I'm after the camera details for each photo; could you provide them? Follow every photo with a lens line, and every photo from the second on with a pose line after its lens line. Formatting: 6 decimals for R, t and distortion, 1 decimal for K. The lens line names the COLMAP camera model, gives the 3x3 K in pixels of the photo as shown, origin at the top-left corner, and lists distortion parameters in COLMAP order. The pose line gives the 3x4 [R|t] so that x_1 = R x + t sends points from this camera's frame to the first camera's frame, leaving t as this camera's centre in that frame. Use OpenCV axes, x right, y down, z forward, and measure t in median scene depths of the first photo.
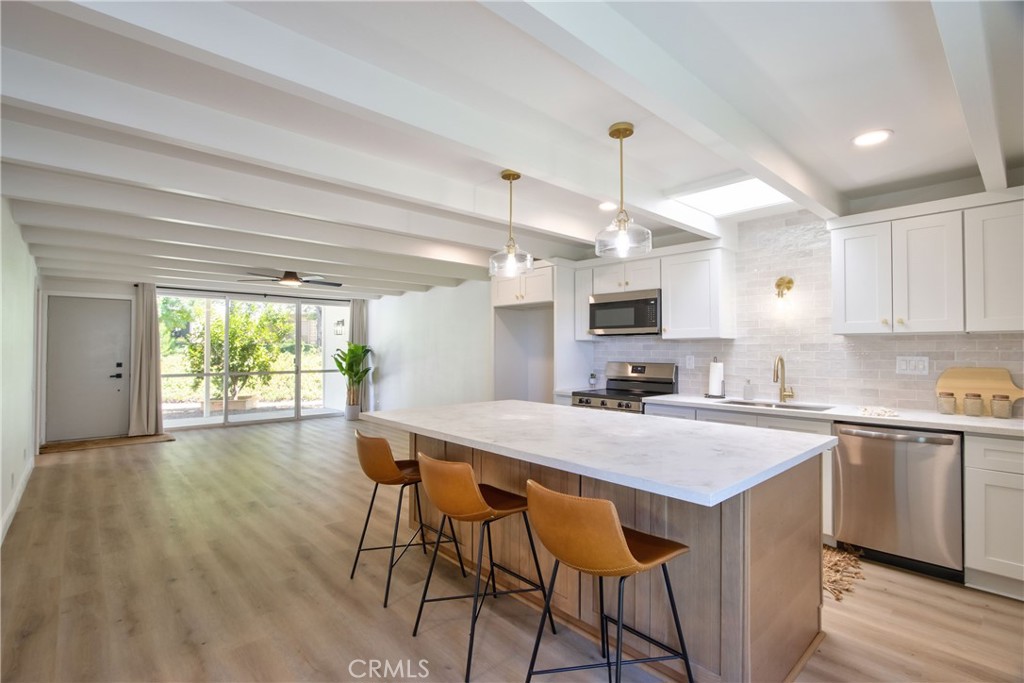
lens RADIAL K [[472.9, 0, 490.7], [0, 472.9, 345.9], [0, 0, 1]] dist [-0.023166, -0.000035]
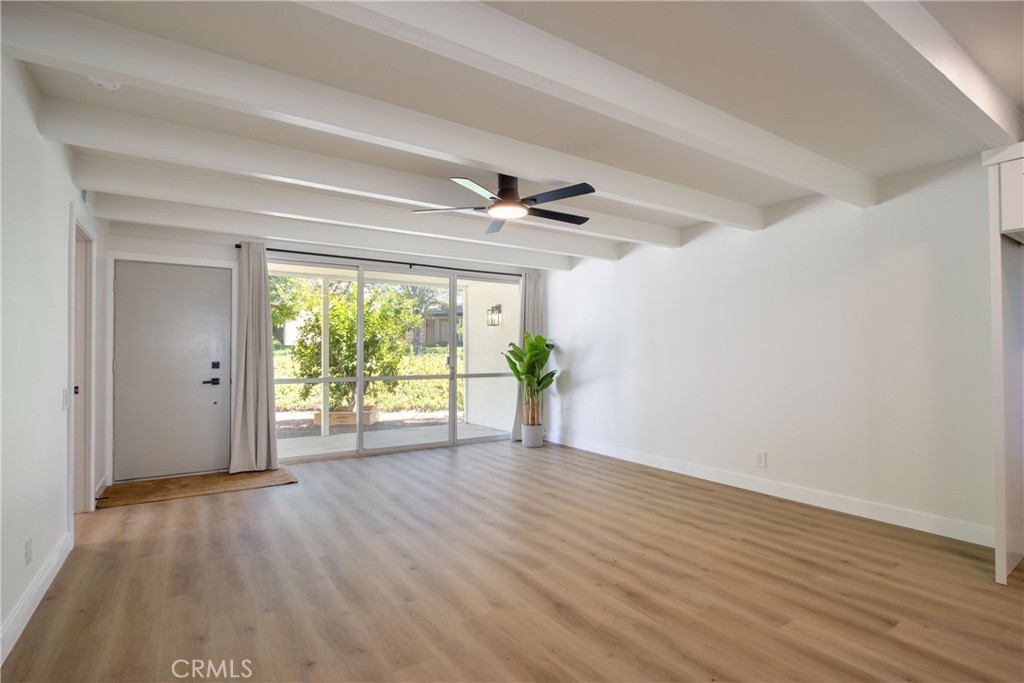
lens RADIAL K [[488.2, 0, 506.3], [0, 488.2, 354.4], [0, 0, 1]] dist [-0.017349, 0.001345]
pose [[0.990922, -0.001324, -0.134433, -0.403203], [0.002663, 0.999949, 0.009780, 0.027422], [0.134413, -0.010049, 0.990874, 0.508387]]
